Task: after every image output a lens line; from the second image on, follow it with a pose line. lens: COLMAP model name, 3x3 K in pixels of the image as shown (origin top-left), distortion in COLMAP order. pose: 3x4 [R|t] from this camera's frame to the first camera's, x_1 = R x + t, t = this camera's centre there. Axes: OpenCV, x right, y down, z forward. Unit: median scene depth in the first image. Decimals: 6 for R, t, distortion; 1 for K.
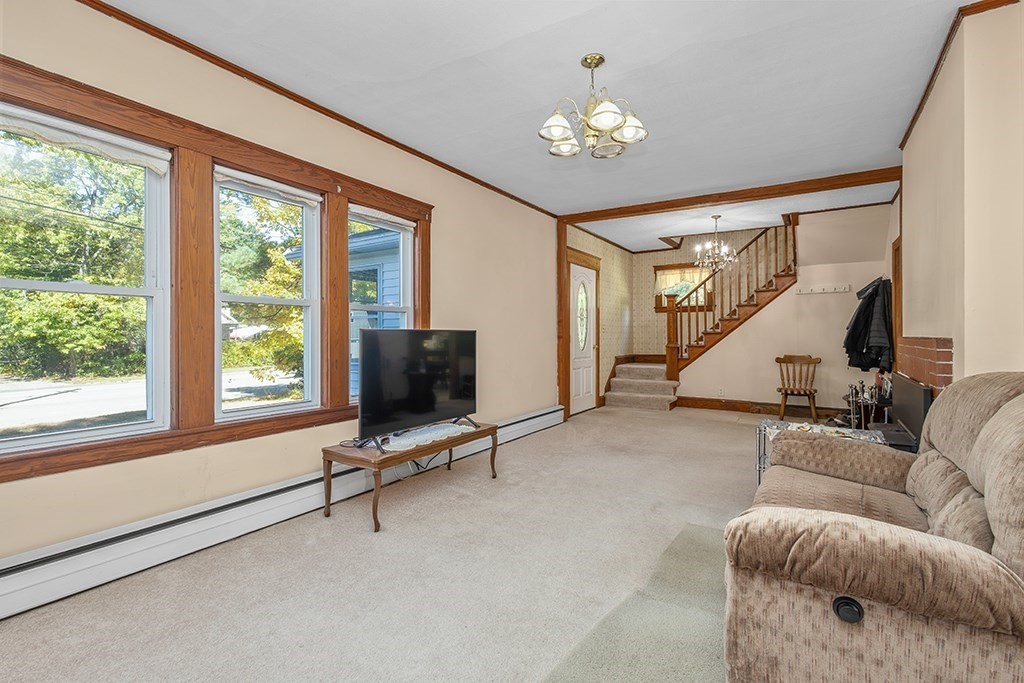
lens RADIAL K [[468.3, 0, 519.5], [0, 468.3, 336.2], [0, 0, 1]] dist [0.013106, -0.003393]
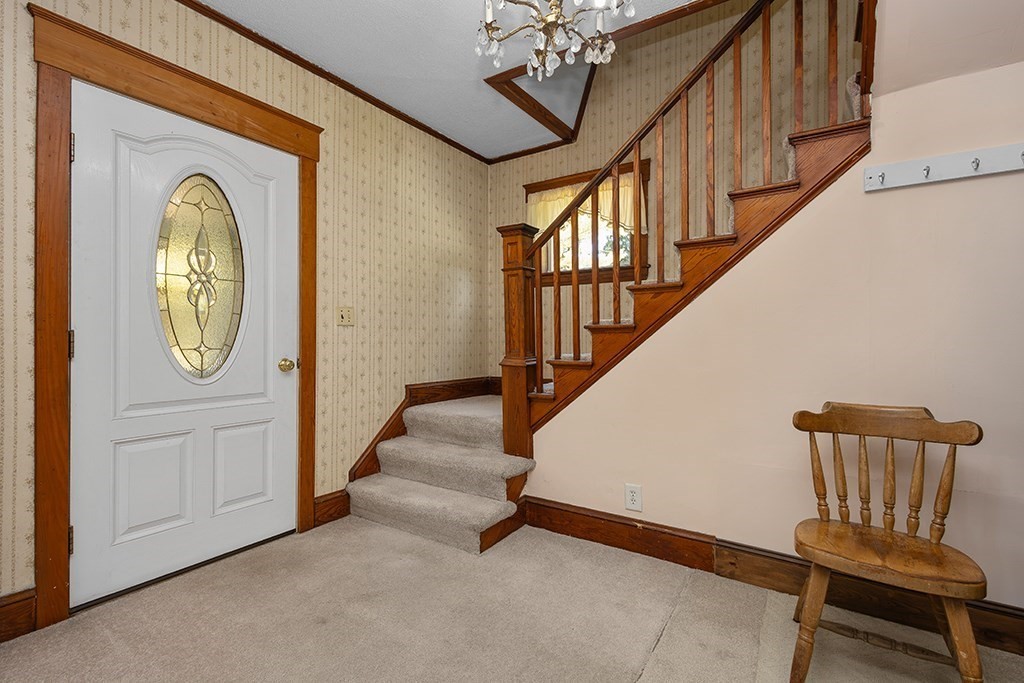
lens RADIAL K [[468.3, 0, 514.0], [0, 468.3, 339.5], [0, 0, 1]] dist [0.013106, -0.003393]
pose [[0.998993, -0.000007, -0.044869, 0.348711], [-0.000036, 1.000000, -0.000967, 0.002402], [0.044869, 0.000968, 0.998992, 0.635571]]
